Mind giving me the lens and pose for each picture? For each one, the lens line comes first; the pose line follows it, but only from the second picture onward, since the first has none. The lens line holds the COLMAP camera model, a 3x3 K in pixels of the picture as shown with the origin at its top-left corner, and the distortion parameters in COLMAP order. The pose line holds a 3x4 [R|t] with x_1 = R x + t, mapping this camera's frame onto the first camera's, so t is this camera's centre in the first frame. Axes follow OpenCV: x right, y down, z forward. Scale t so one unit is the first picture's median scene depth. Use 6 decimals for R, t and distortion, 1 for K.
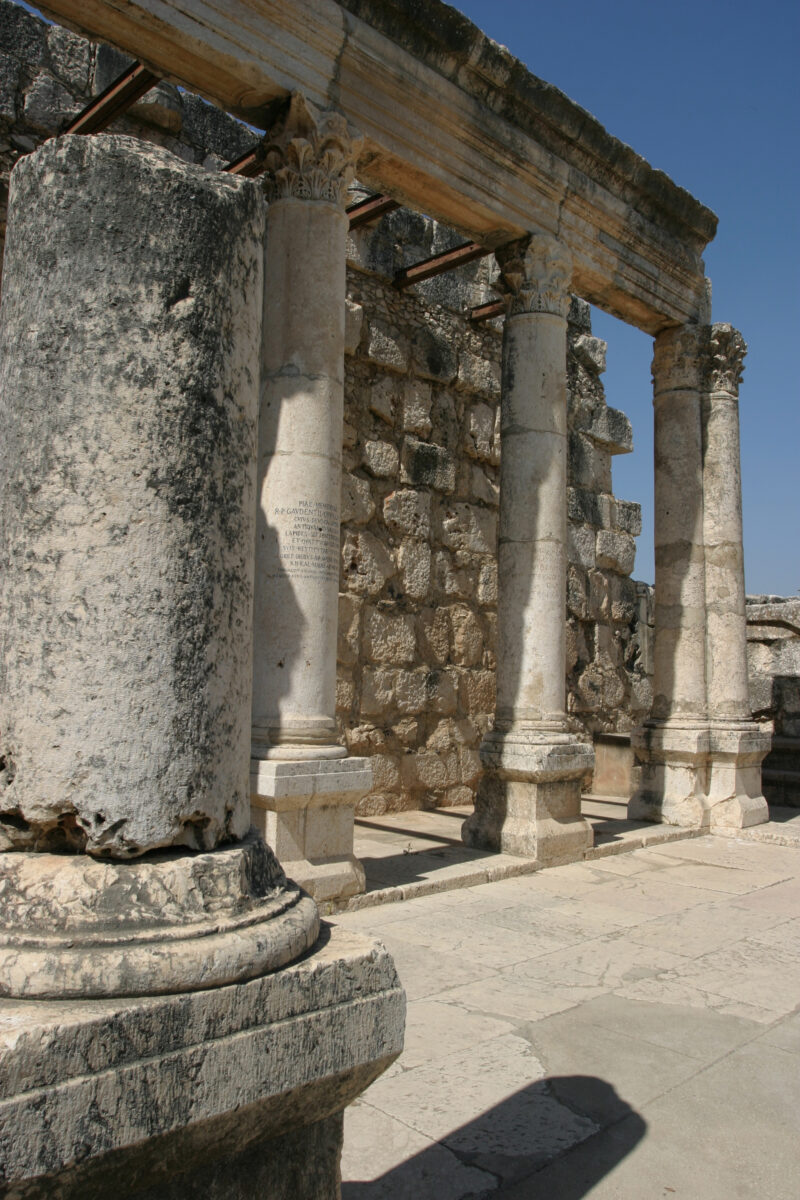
lens RADIAL K [[929.1, 0, 392.5], [0, 929.1, 598.6], [0, 0, 1]] dist [-0.079818, 0.037453]
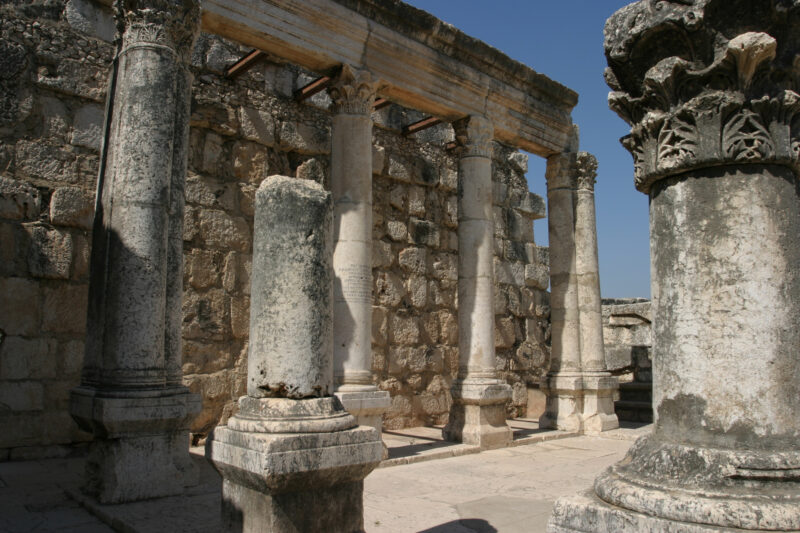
lens RADIAL K [[619.4, 0, 400.6], [0, 619.4, 267.3], [0, 0, 1]] dist [-0.079818, 0.037453]
pose [[0.999263, -0.026356, -0.027895, 0.035159], [0.024734, 0.998071, -0.056948, -0.014408], [0.029342, 0.056216, 0.997987, -0.270244]]
